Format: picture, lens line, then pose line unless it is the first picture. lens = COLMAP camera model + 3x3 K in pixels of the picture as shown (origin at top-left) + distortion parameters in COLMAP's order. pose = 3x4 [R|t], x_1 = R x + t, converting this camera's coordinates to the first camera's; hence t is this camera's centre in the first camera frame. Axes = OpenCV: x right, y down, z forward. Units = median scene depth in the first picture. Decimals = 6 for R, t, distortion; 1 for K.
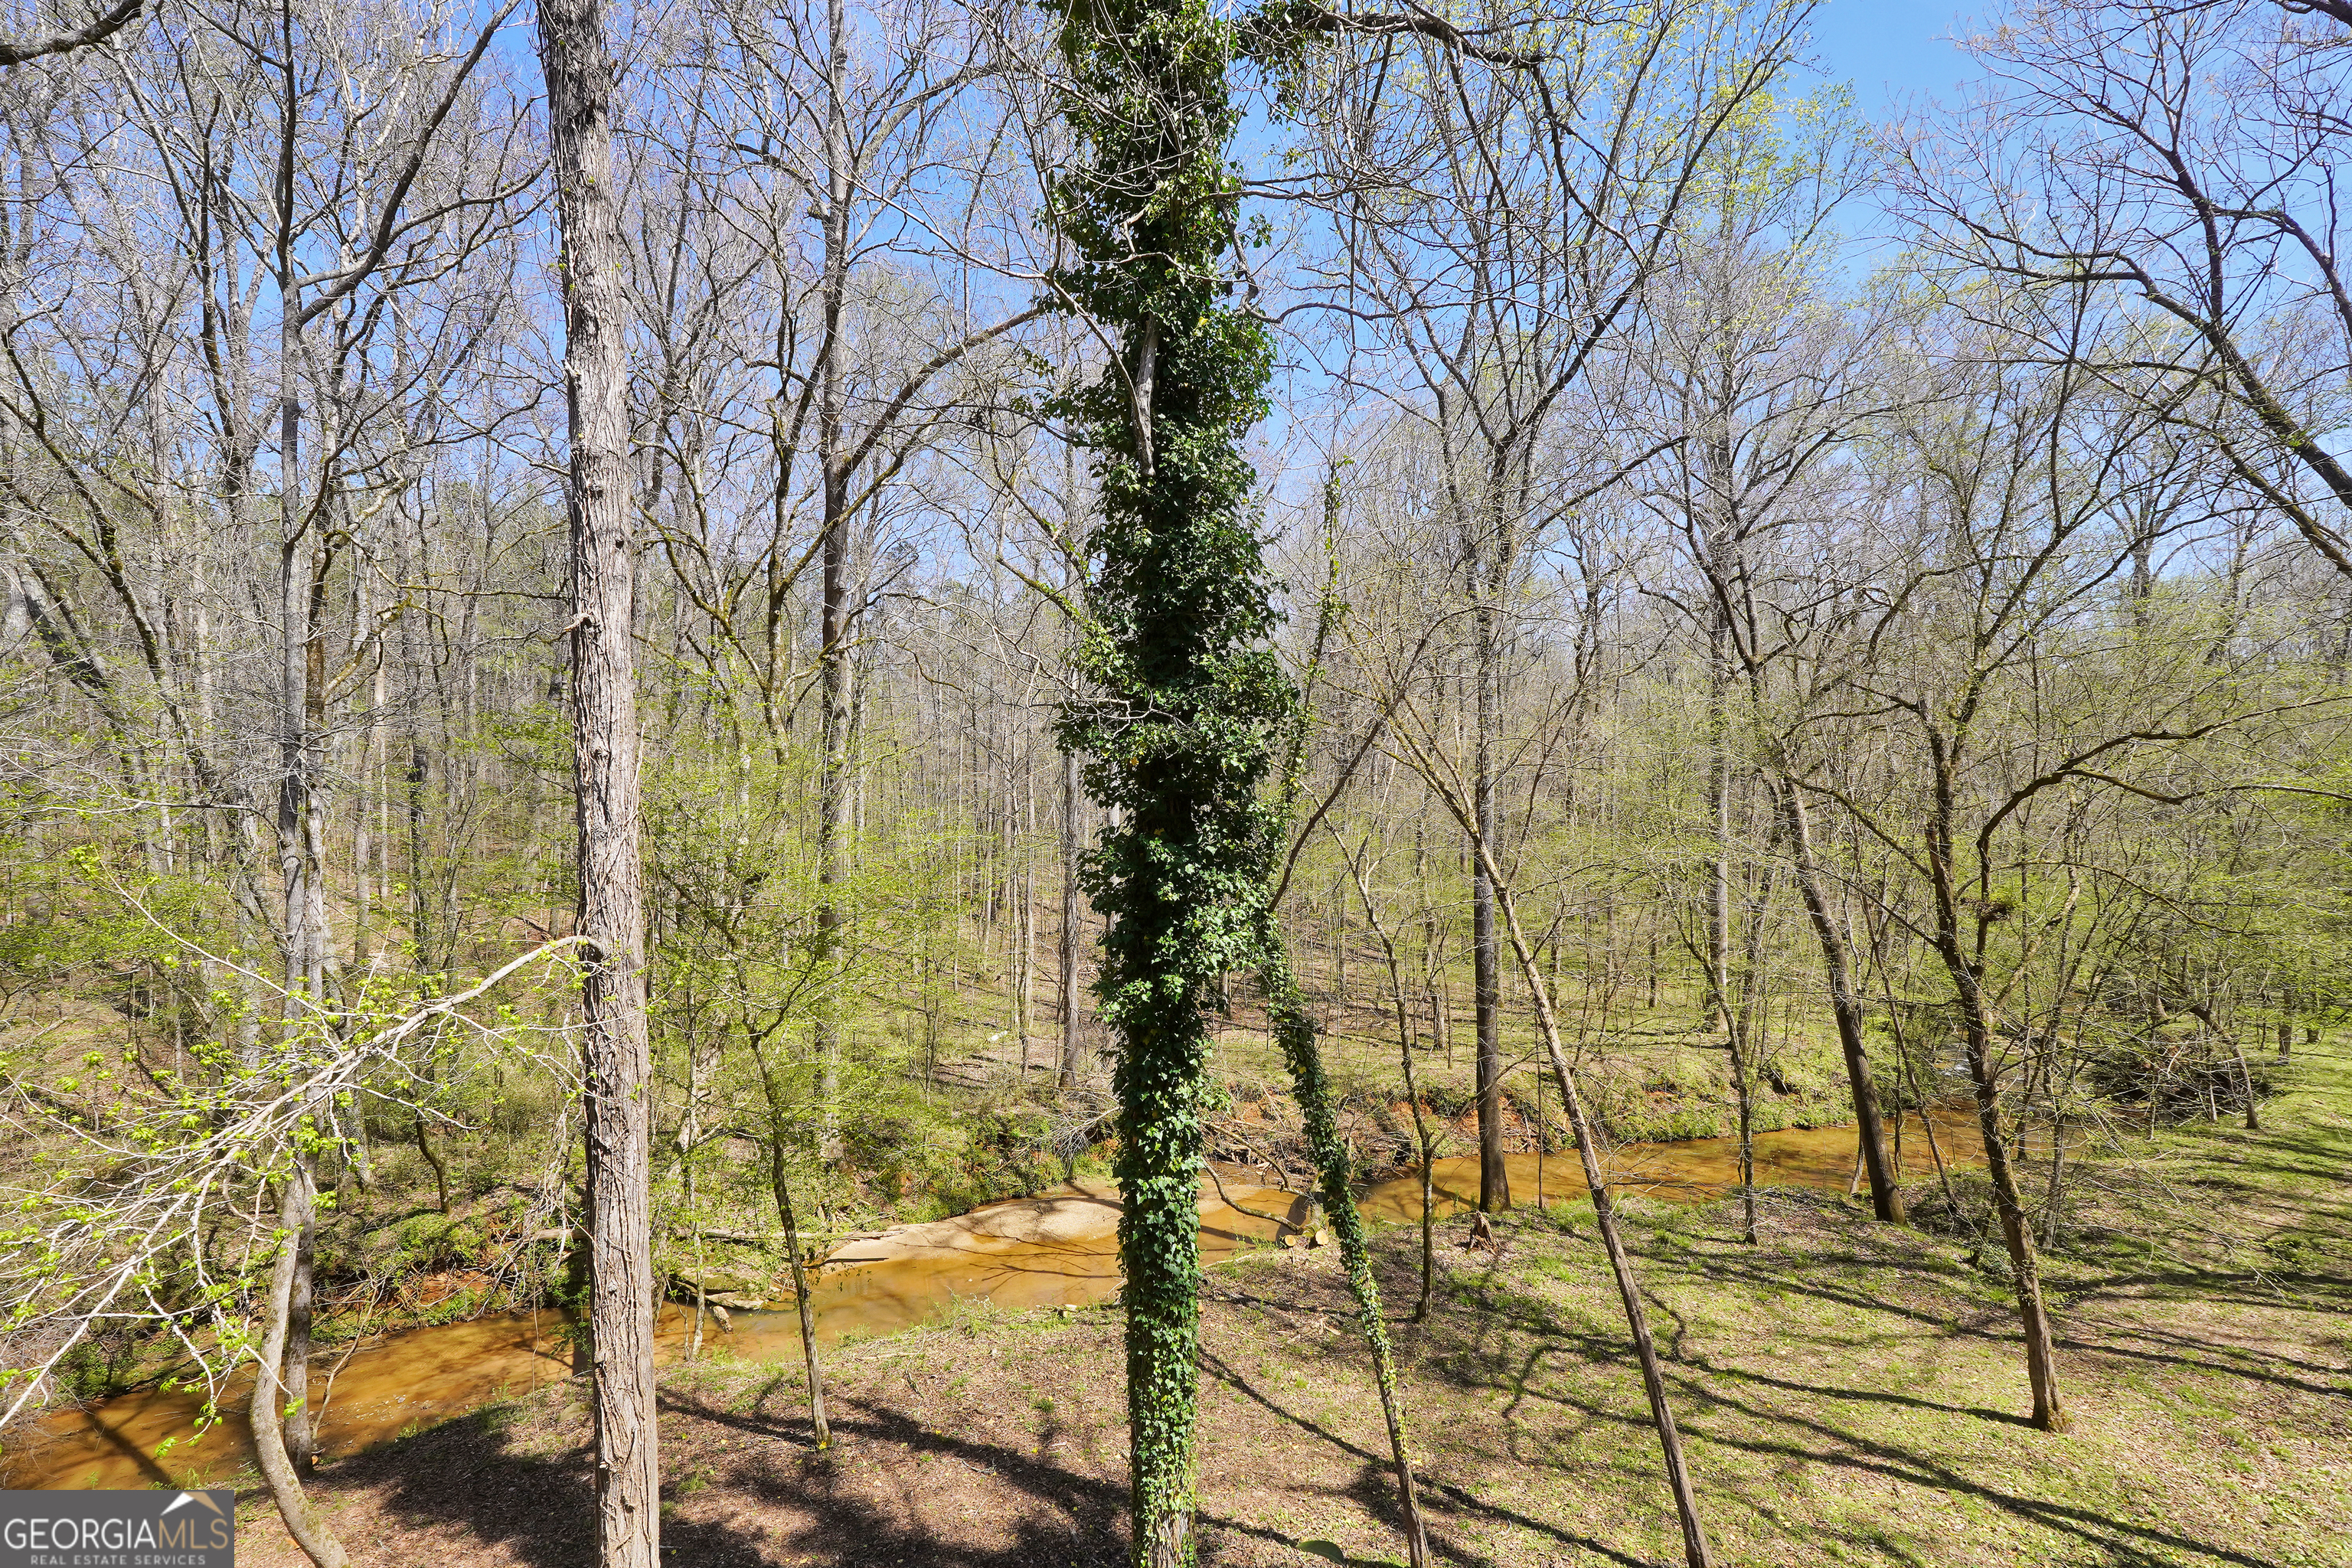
lens RADIAL K [[1039.0, 0, 1206.7], [0, 1039.0, 851.6], [0, 0, 1]] dist [-0.013252, 0.012557]
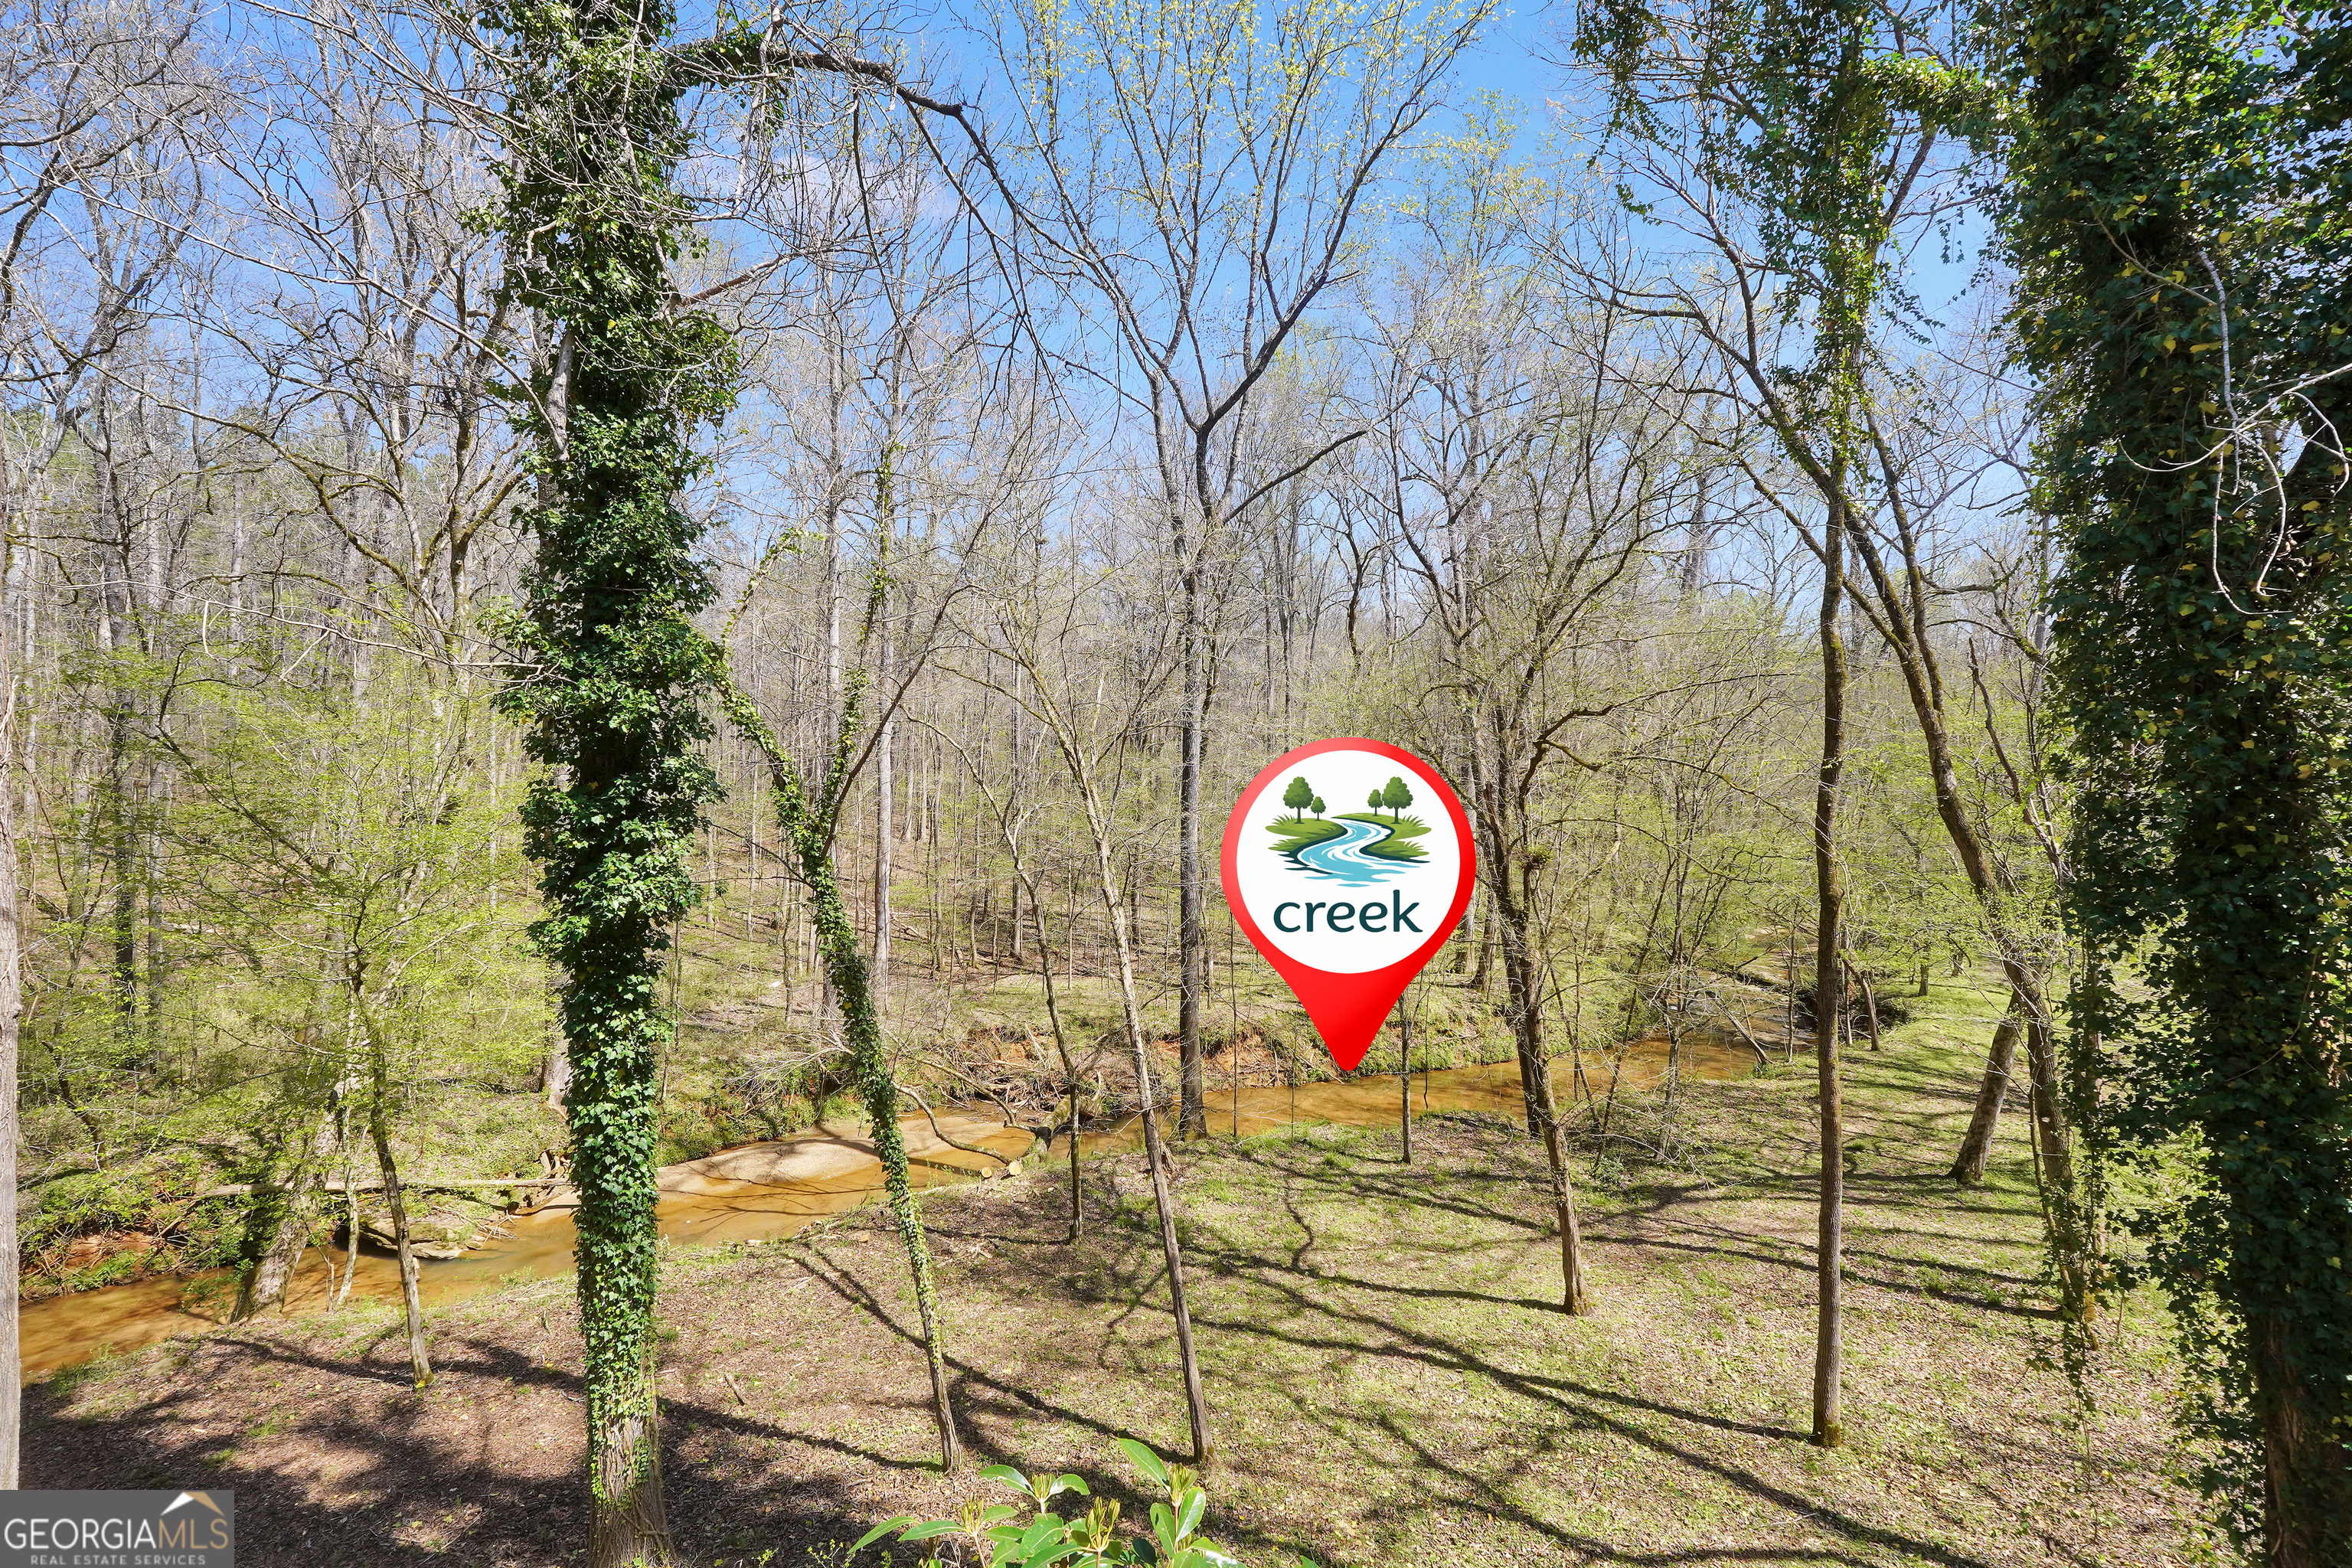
lens RADIAL K [[1003.6, 0, 1176.0], [0, 1003.6, 784.0], [0, 0, 1]] dist [-0.008447, 0.008791]
pose [[0.994982, 0.009143, 0.099631, 0.258502], [-0.007199, 0.999777, -0.019851, -0.002514], [-0.099791, 0.019034, 0.994826, -0.064175]]
